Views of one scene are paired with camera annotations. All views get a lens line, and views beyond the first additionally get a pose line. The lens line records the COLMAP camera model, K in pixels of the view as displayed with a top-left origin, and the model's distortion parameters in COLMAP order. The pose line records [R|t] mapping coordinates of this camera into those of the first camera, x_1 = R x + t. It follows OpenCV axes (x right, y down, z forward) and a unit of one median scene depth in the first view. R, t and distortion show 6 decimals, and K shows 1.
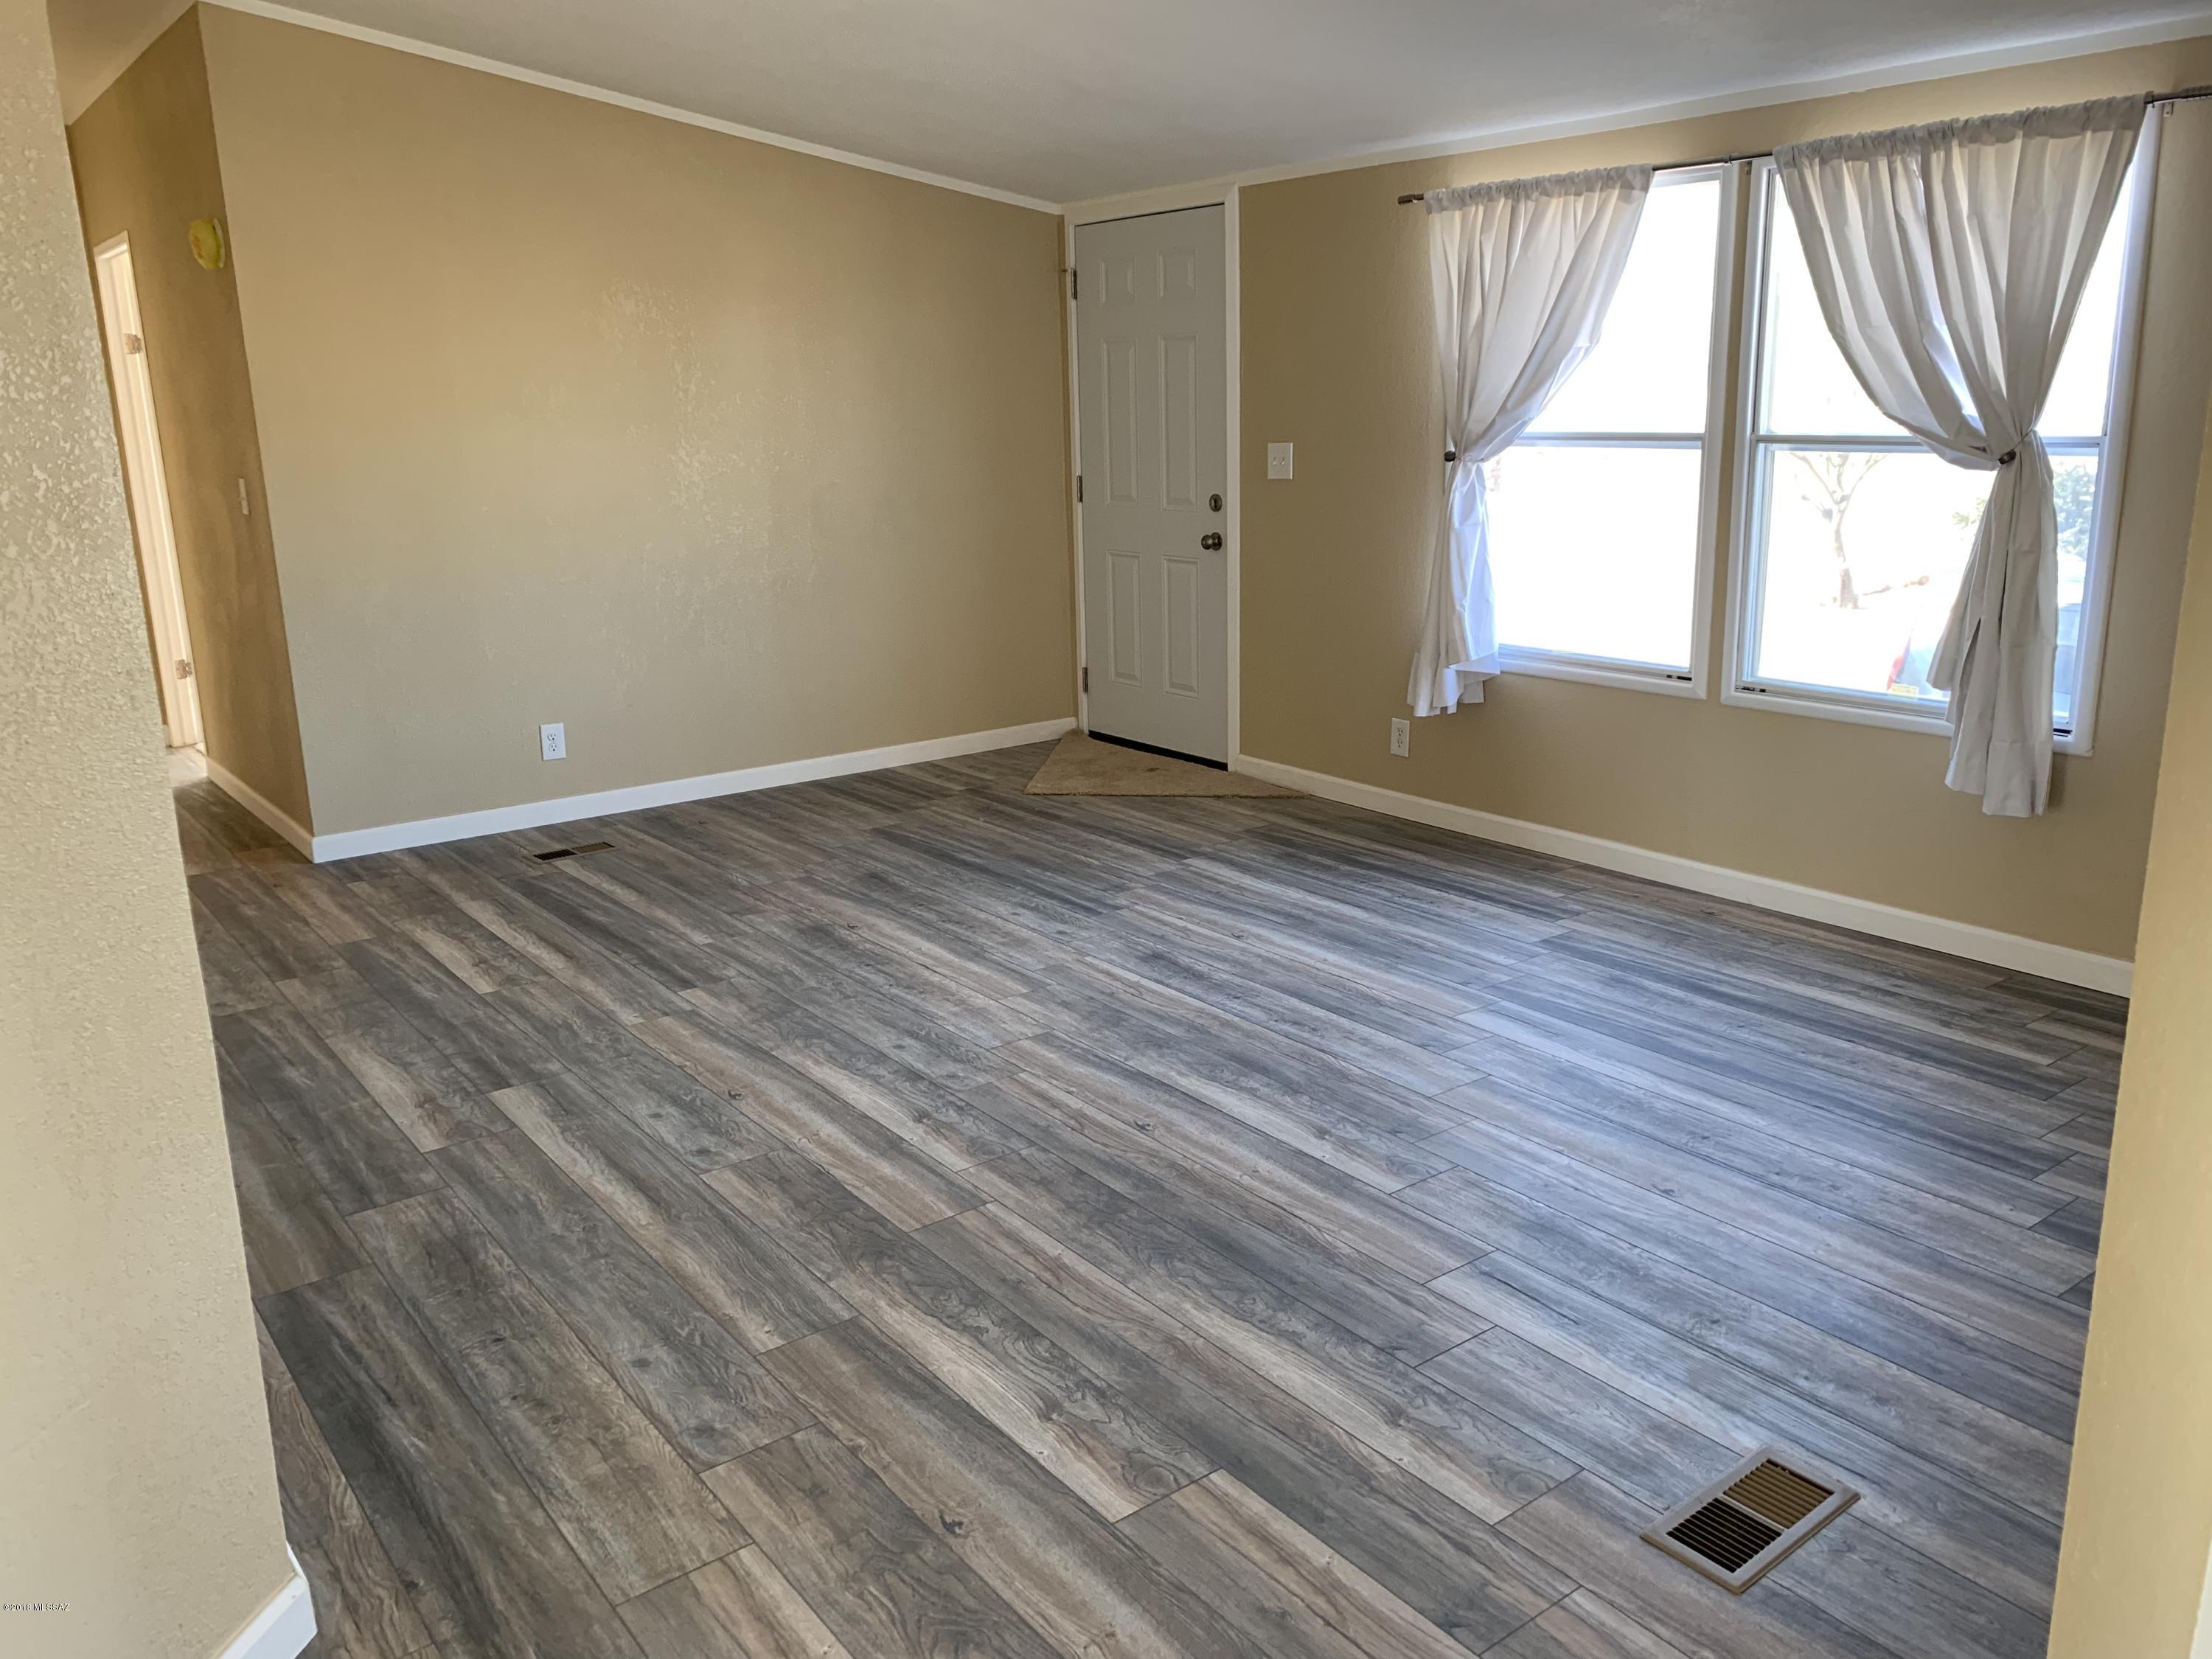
lens RADIAL K [[1701.0, 0, 1106.0], [0, 1701.0, 829.5], [0, 0, 1]] dist [0.115560, -0.196044]
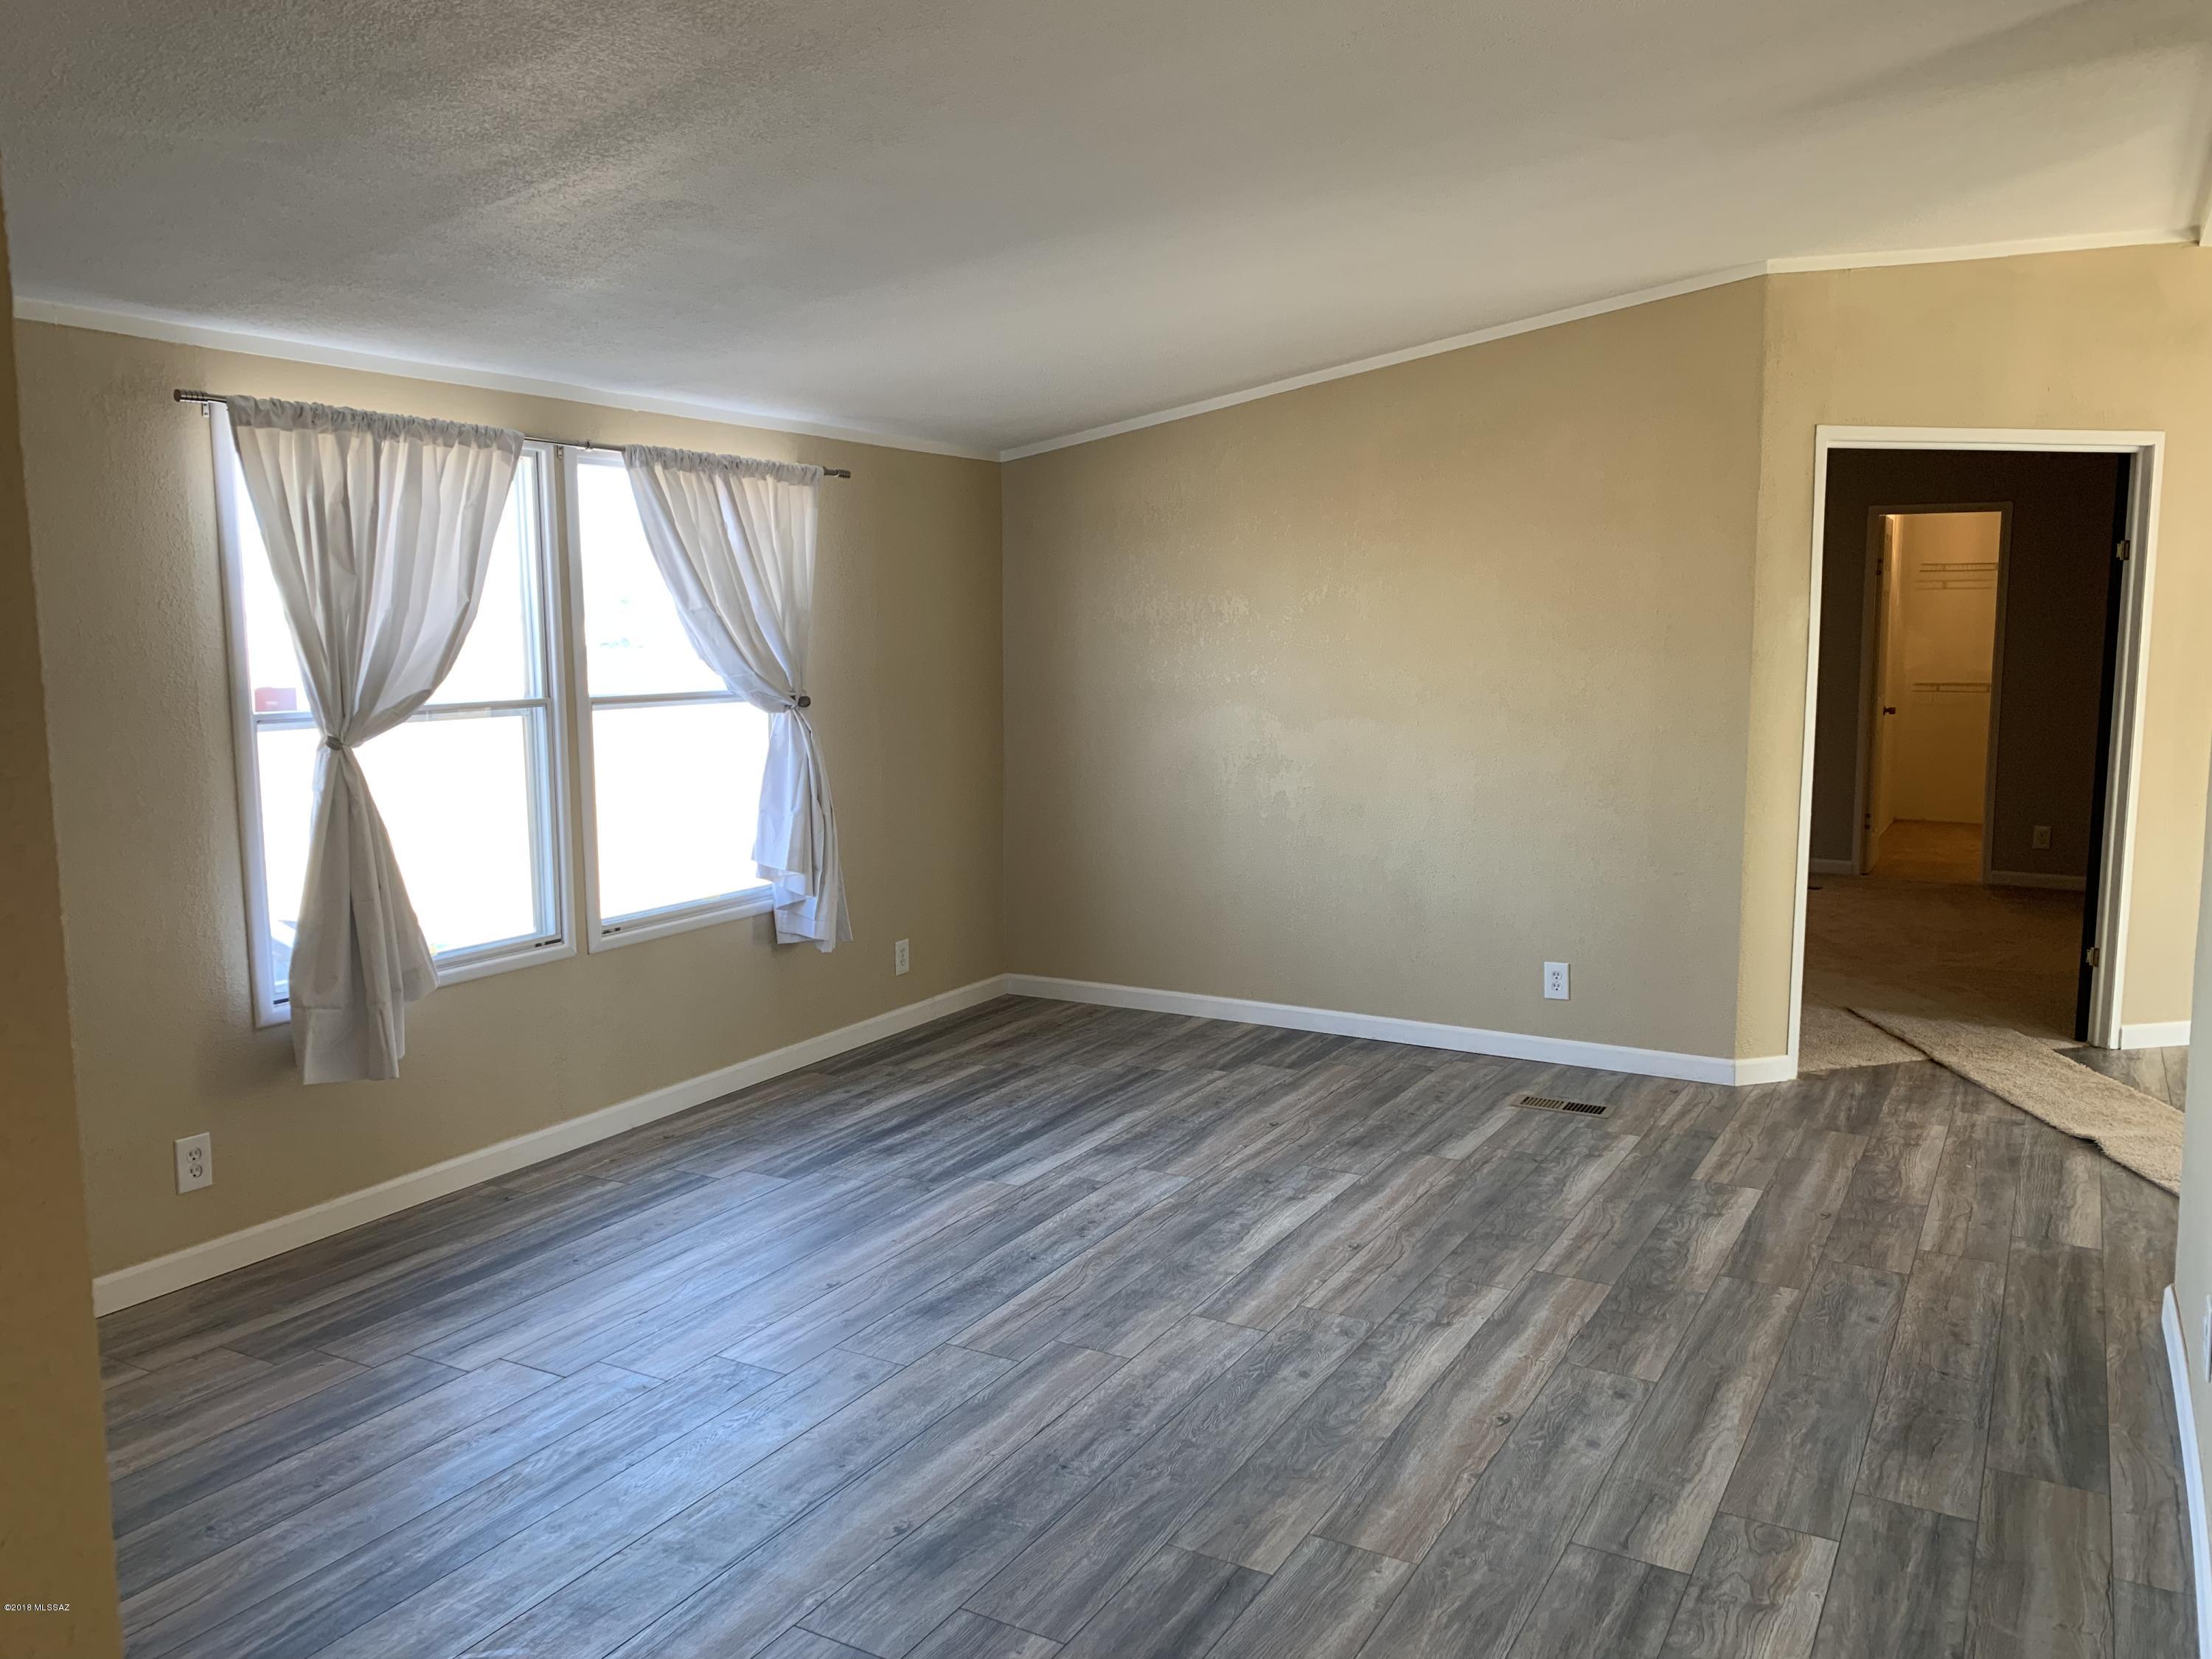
lens RADIAL K [[1716.0, 0, 1107.4], [0, 1716.0, 867.7], [0, 0, 1]] dist [0.006412, 0.008989]
pose [[-0.404226, -0.110341, 0.907979, -0.881651], [0.242792, 0.944140, 0.222825, -0.349792], [-0.881846, 0.310522, -0.354856, 1.370339]]
